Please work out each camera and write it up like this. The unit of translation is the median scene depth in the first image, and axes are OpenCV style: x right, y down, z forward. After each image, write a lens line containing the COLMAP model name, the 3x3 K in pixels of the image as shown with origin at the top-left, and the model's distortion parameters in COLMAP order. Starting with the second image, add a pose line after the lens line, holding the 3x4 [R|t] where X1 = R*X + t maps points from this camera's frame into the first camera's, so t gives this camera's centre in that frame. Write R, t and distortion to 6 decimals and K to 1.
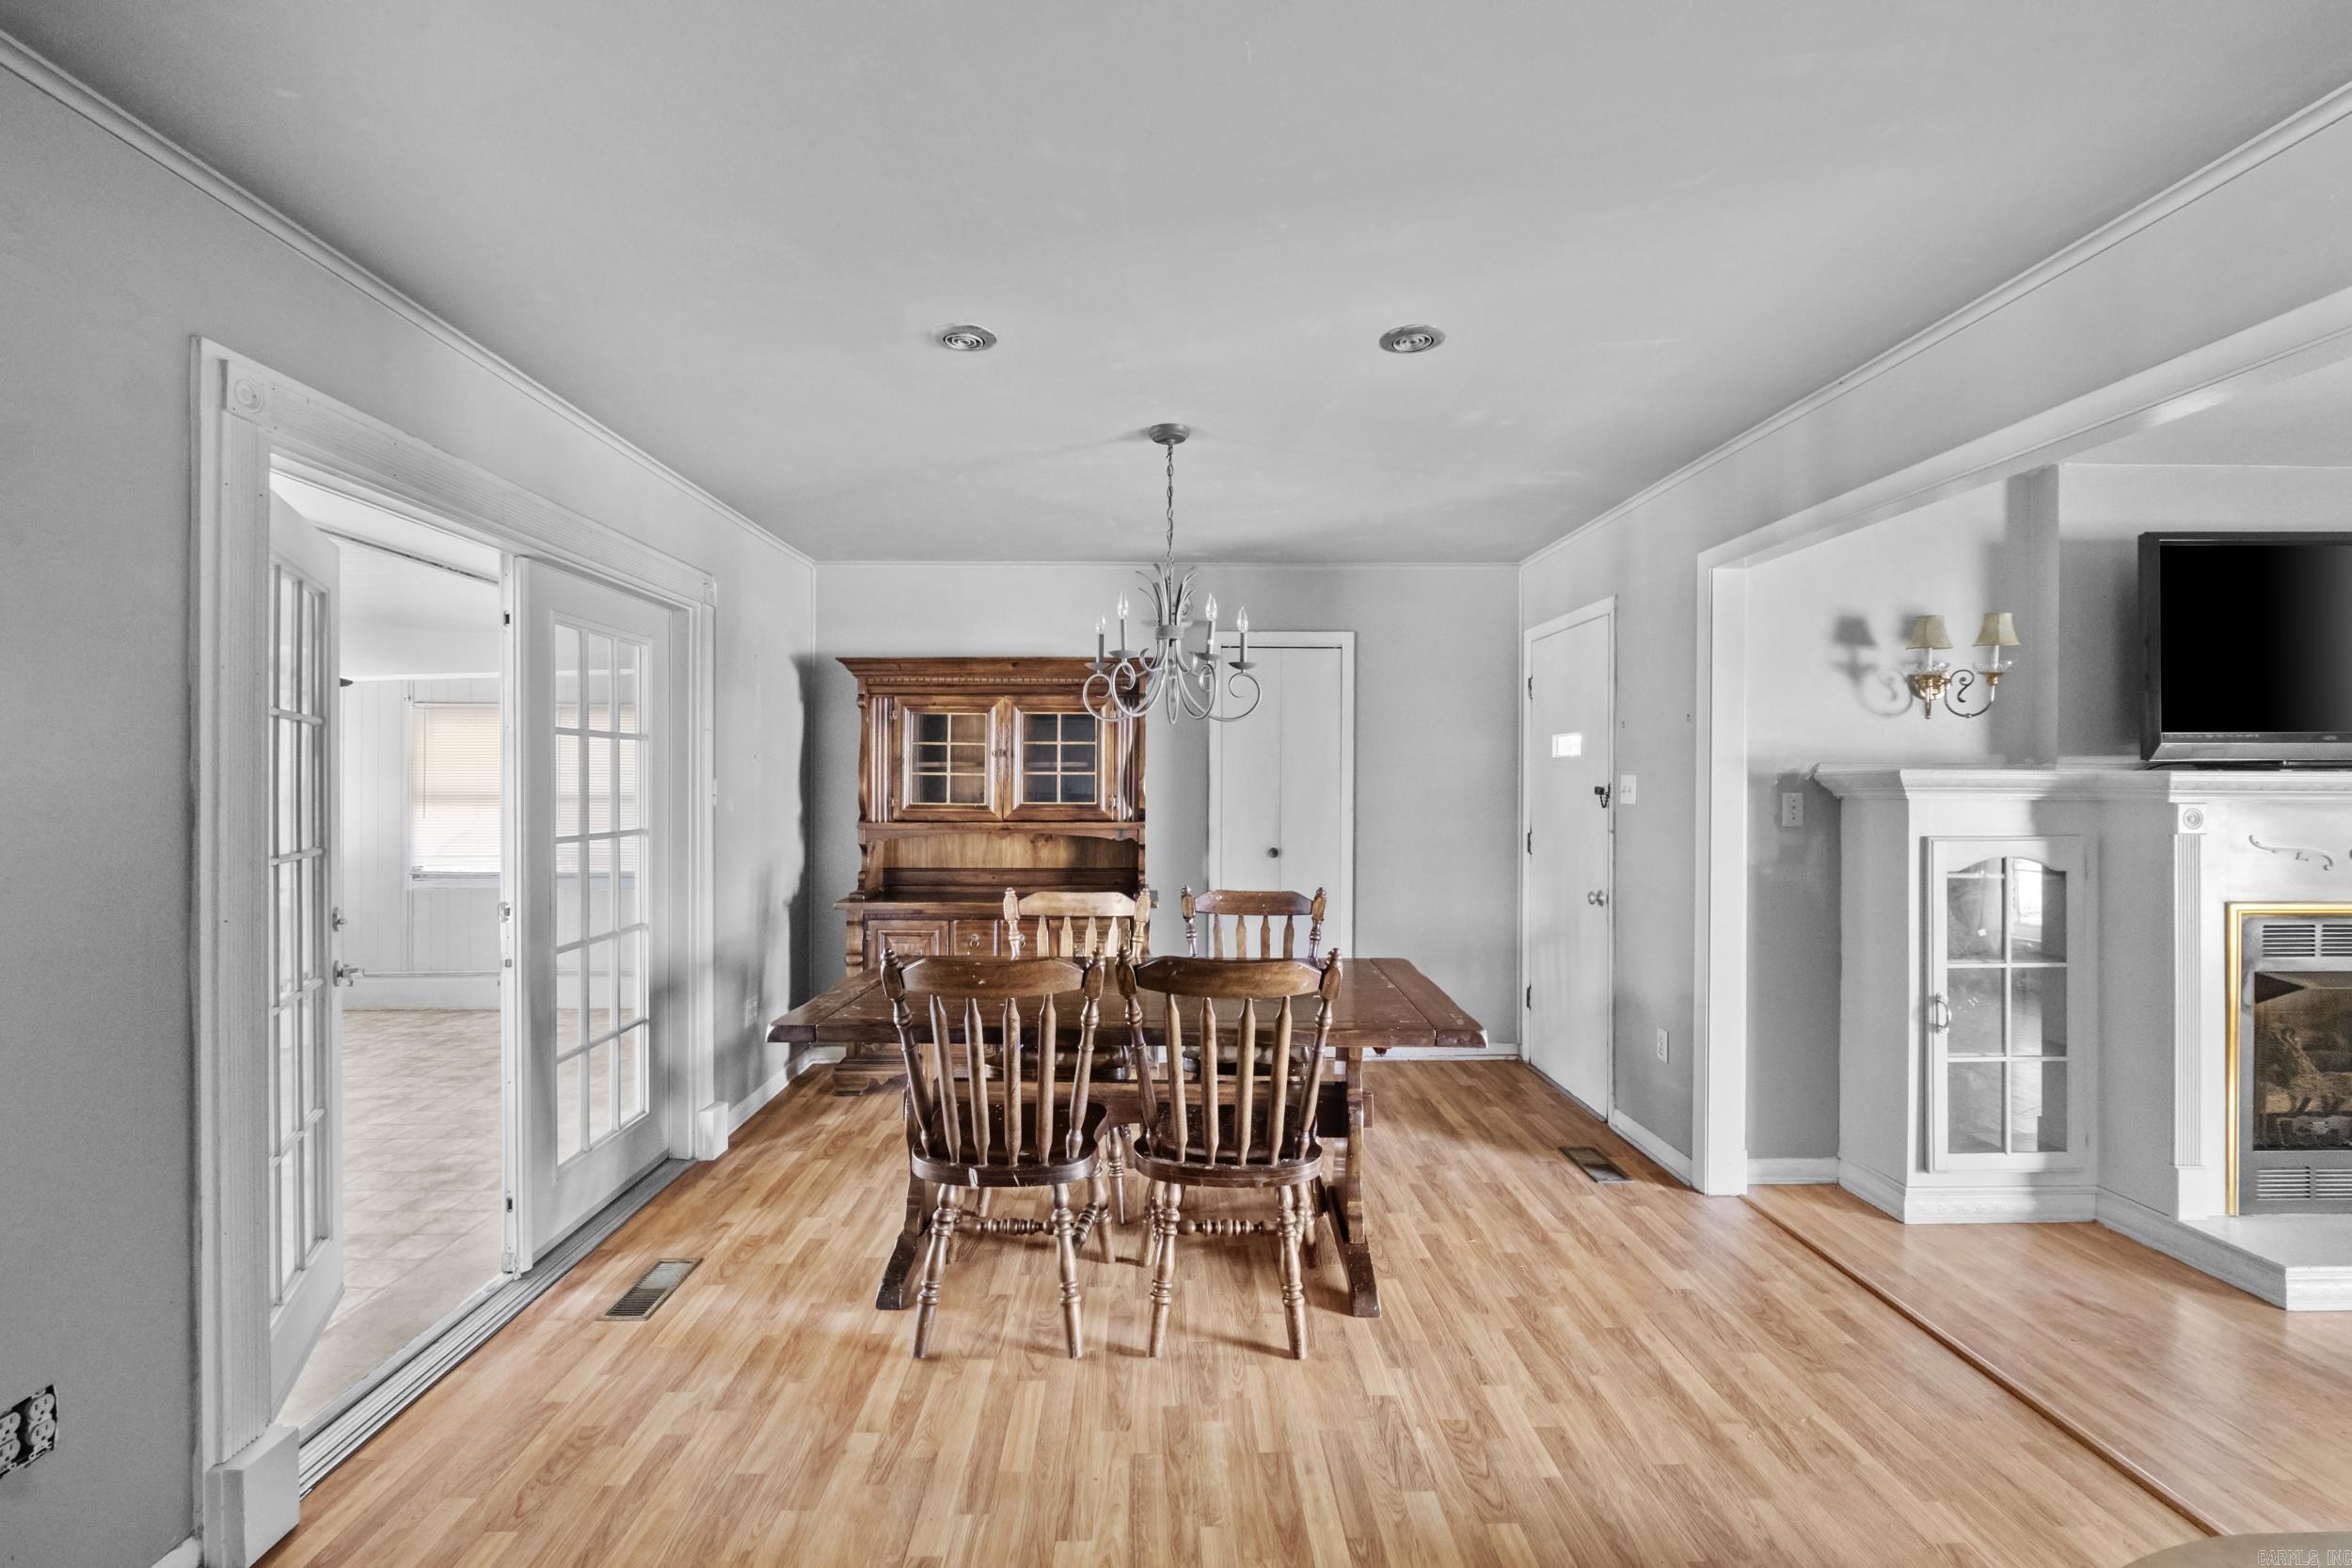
lens RADIAL K [[1010.4, 0, 1163.5], [0, 1010.4, 782.7], [0, 0, 1]] dist [-0.007322, 0.000186]
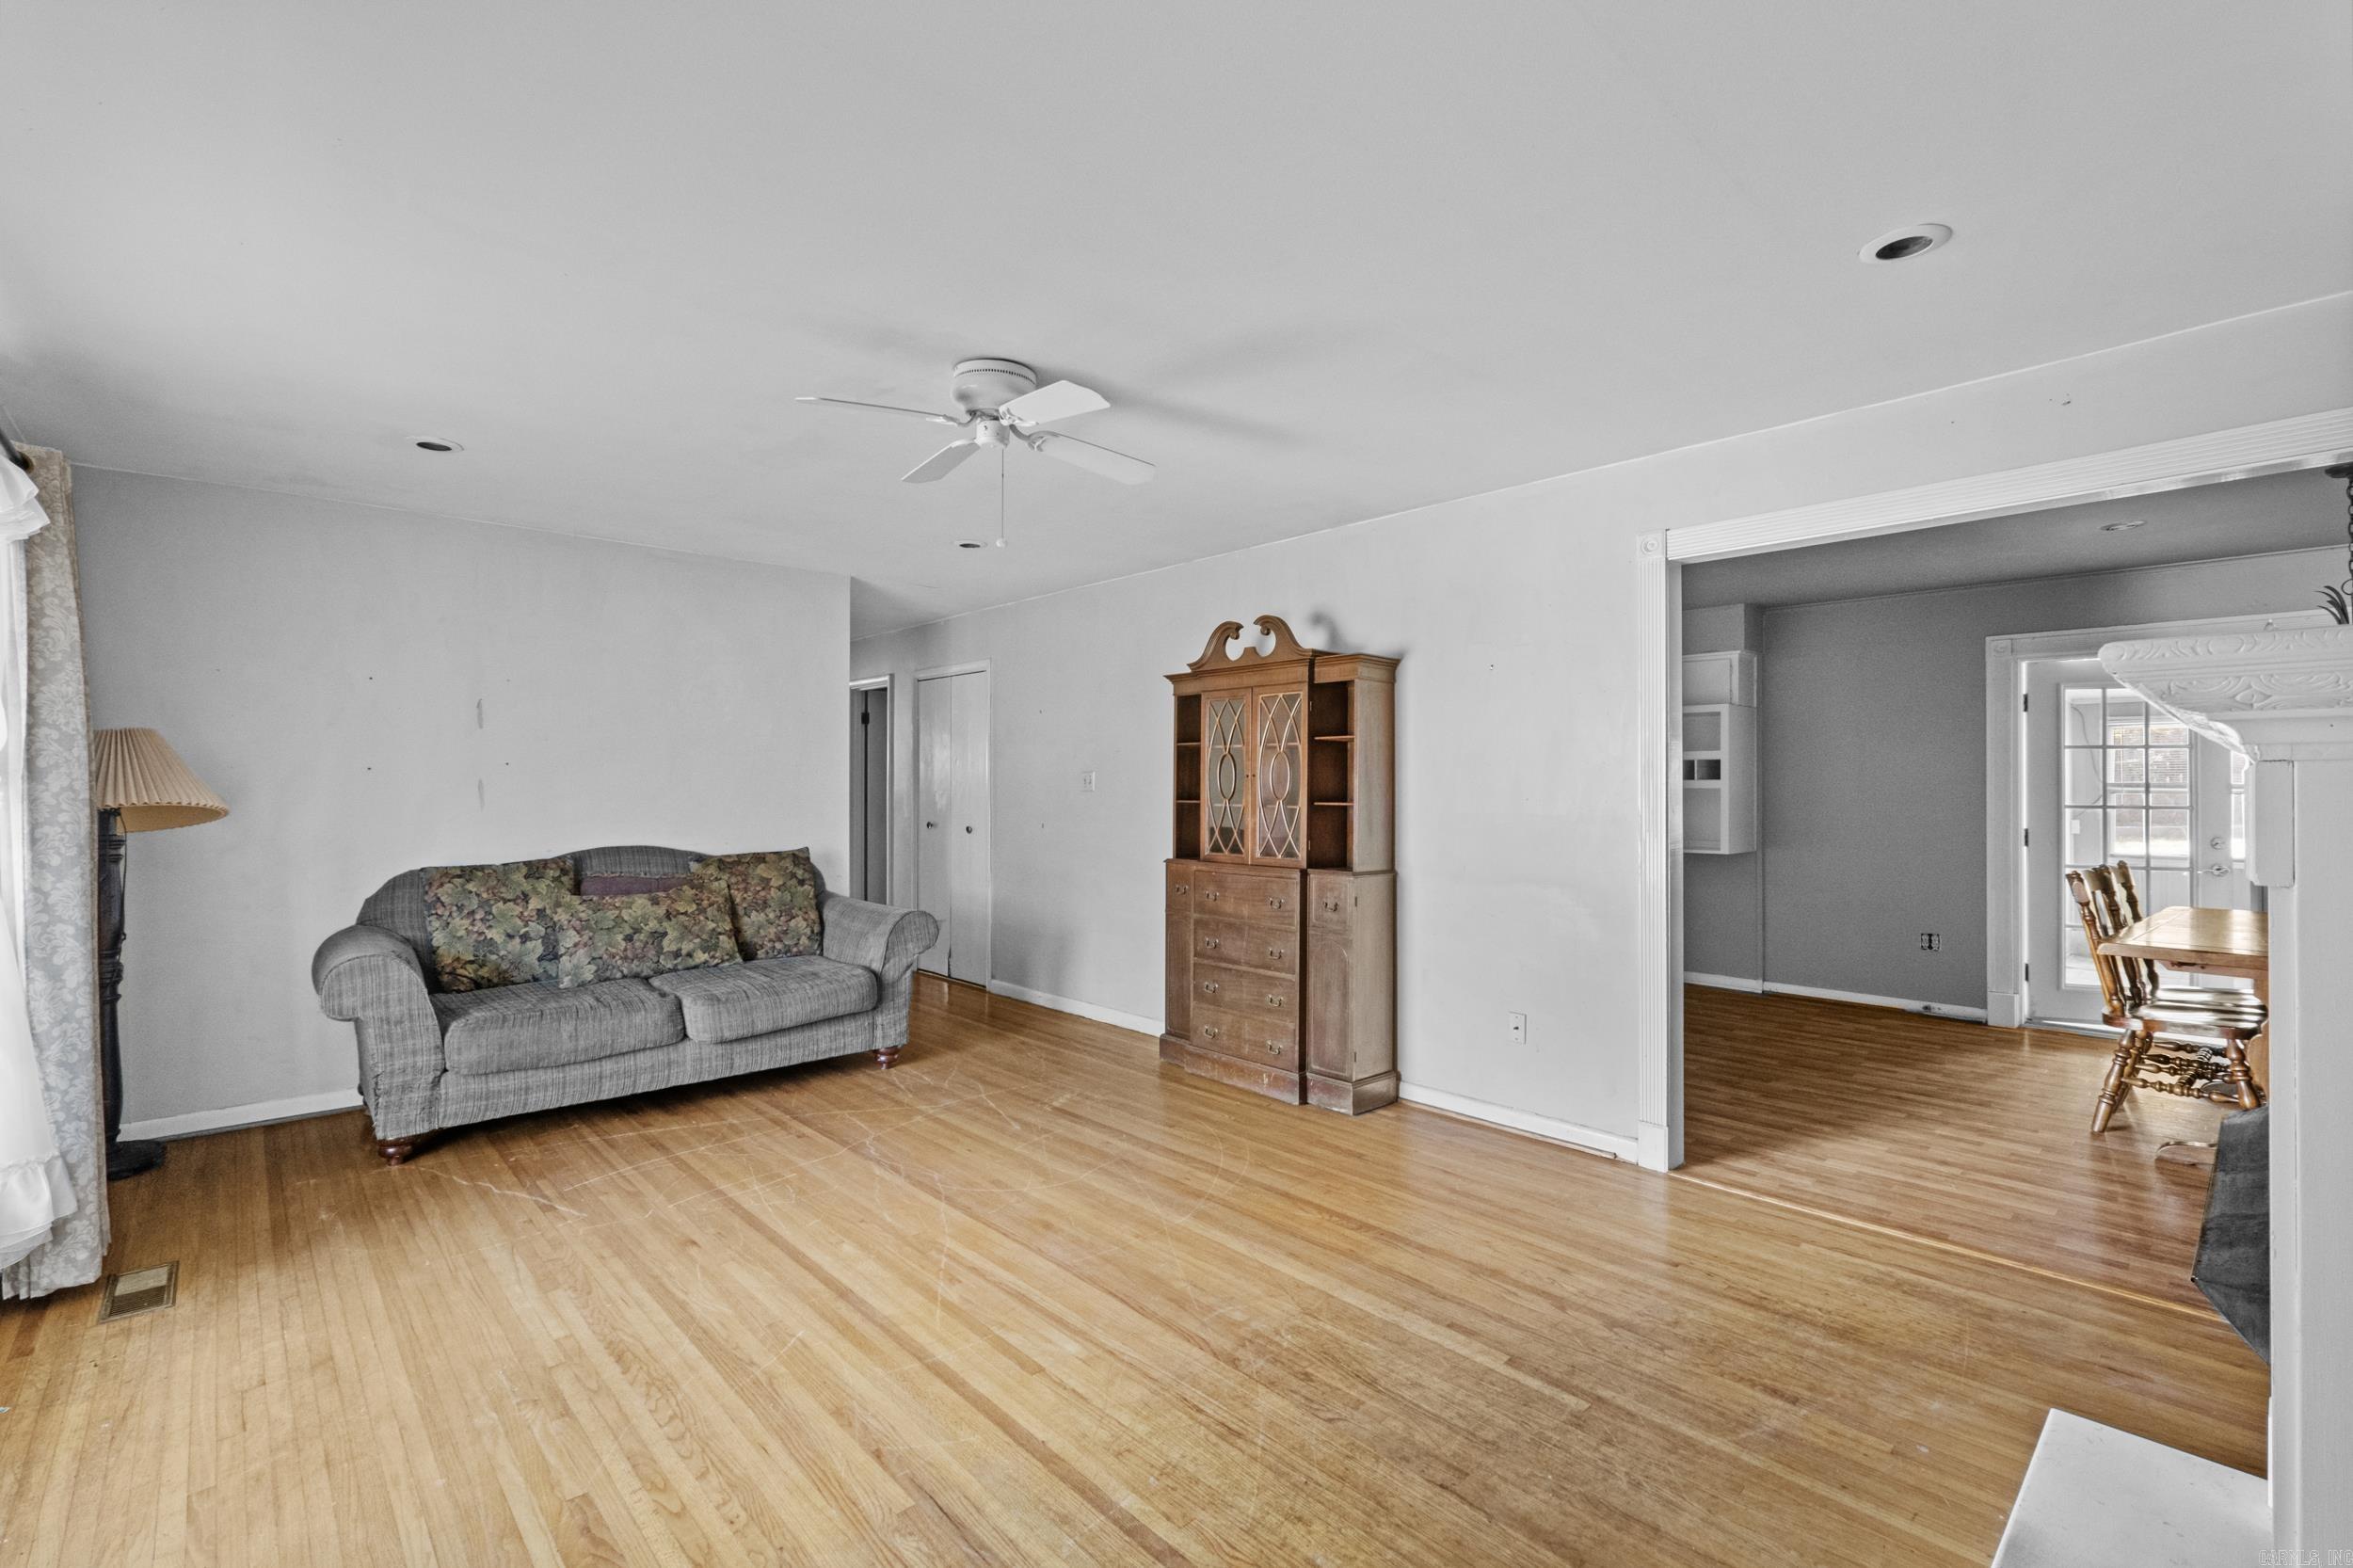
lens RADIAL K [[1025.7, 0, 1166.8], [0, 1025.7, 788.2], [0, 0, 1]] dist [-0.008622, -0.000287]
pose [[-0.752331, -0.005842, -0.658759, 1.599961], [-0.003898, 0.999983, -0.004416, 0.026482], [0.658773, -0.000754, -0.752341, 0.861081]]
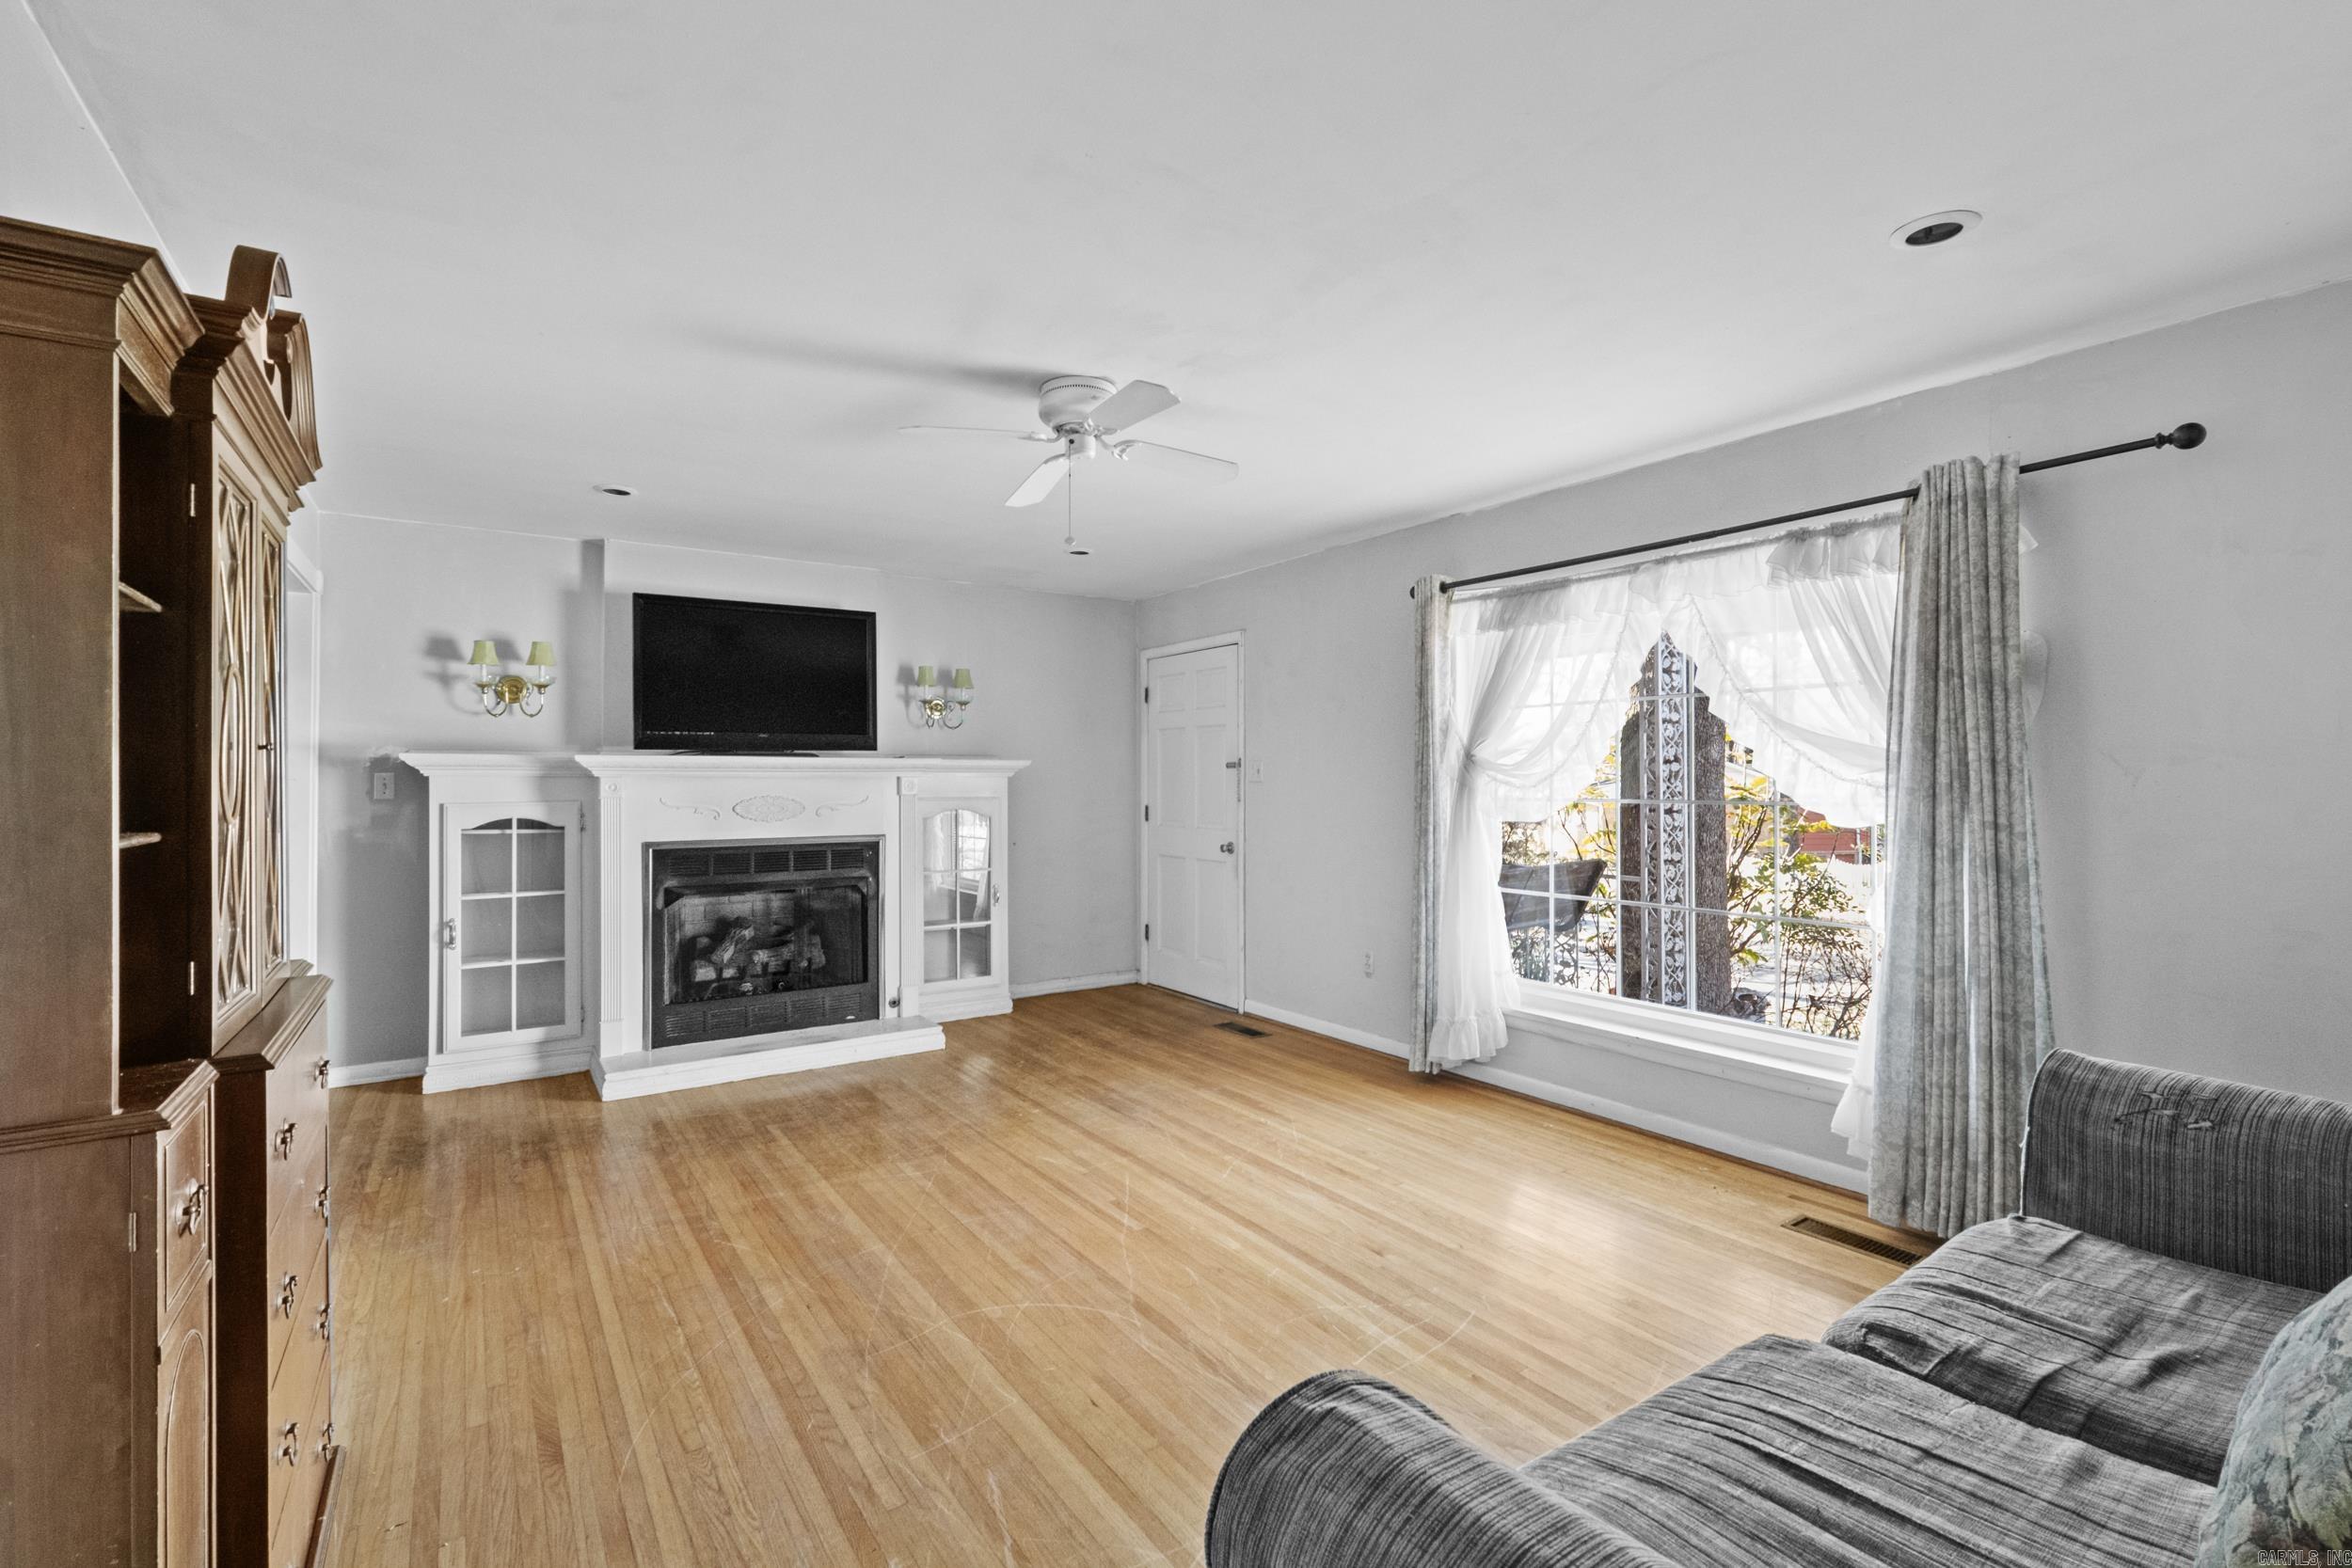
lens RADIAL K [[1029.4, 0, 1165.8], [0, 1029.4, 769.2], [0, 0, 1]] dist [-0.011922, -0.000503]
pose [[0.840737, -0.001652, 0.541440, 0.754563], [0.005620, 0.999968, -0.005676, 0.018386], [-0.541414, 0.007815, 0.840720, -0.617580]]
